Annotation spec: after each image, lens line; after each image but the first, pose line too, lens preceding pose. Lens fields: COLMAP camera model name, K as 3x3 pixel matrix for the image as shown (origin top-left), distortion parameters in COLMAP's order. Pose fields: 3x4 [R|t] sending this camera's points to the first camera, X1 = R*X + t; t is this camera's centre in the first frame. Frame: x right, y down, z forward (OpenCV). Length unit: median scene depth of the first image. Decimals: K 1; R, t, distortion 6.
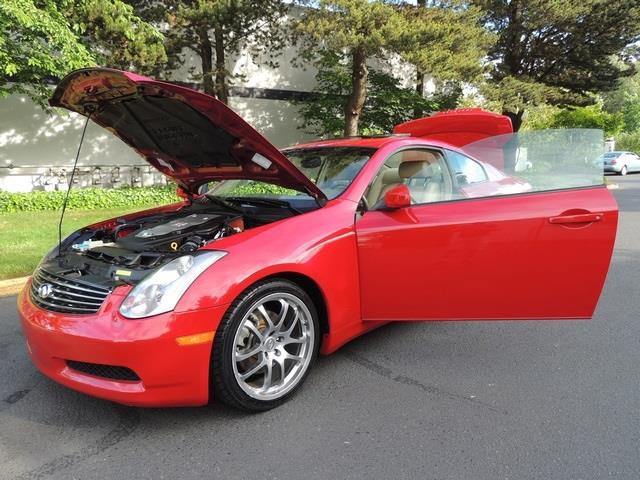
lens RADIAL K [[538.3, 0, 320.0], [0, 538.3, 240.0], [0, 0, 1]] dist [0.003554, 0.001391]
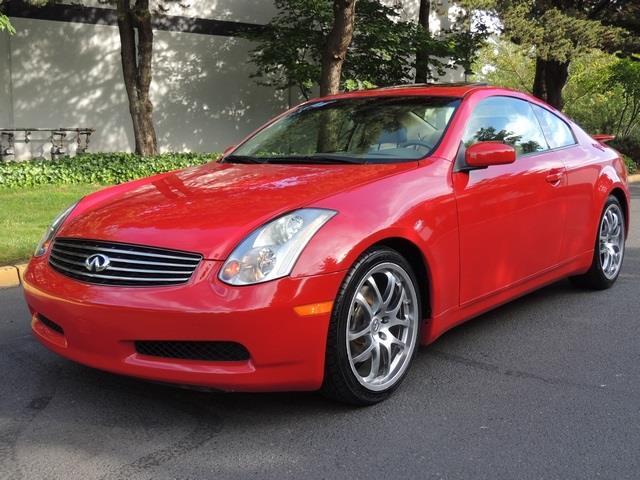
lens RADIAL K [[859.2, 0, 320.0], [0, 859.2, 240.0], [0, 0, 1]] dist [-0.063134, 0.059472]
pose [[0.993491, -0.003662, 0.113855, -0.292071], [0.006324, 0.999715, -0.023031, 0.082184], [-0.113738, 0.023601, 0.993230, -0.274678]]
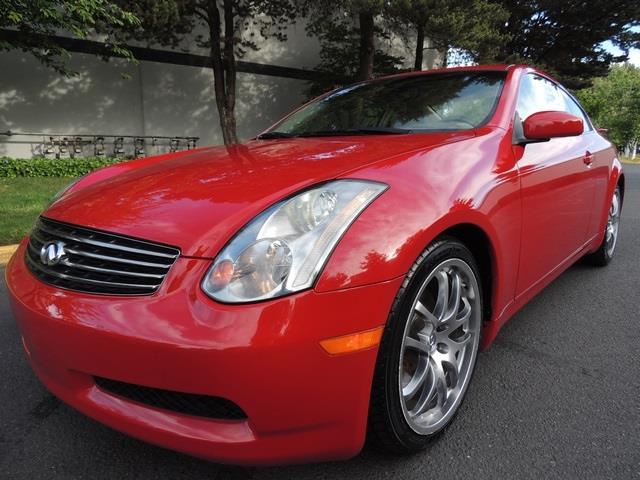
lens RADIAL K [[464.5, 0, 320.0], [0, 464.5, 240.0], [0, 0, 1]] dist [-0.005121, 0.002202]
pose [[0.997909, 0.010949, 0.063699, -0.227299], [-0.013434, 0.999160, 0.038714, 0.051967], [-0.063222, -0.039489, 0.997218, 0.428951]]
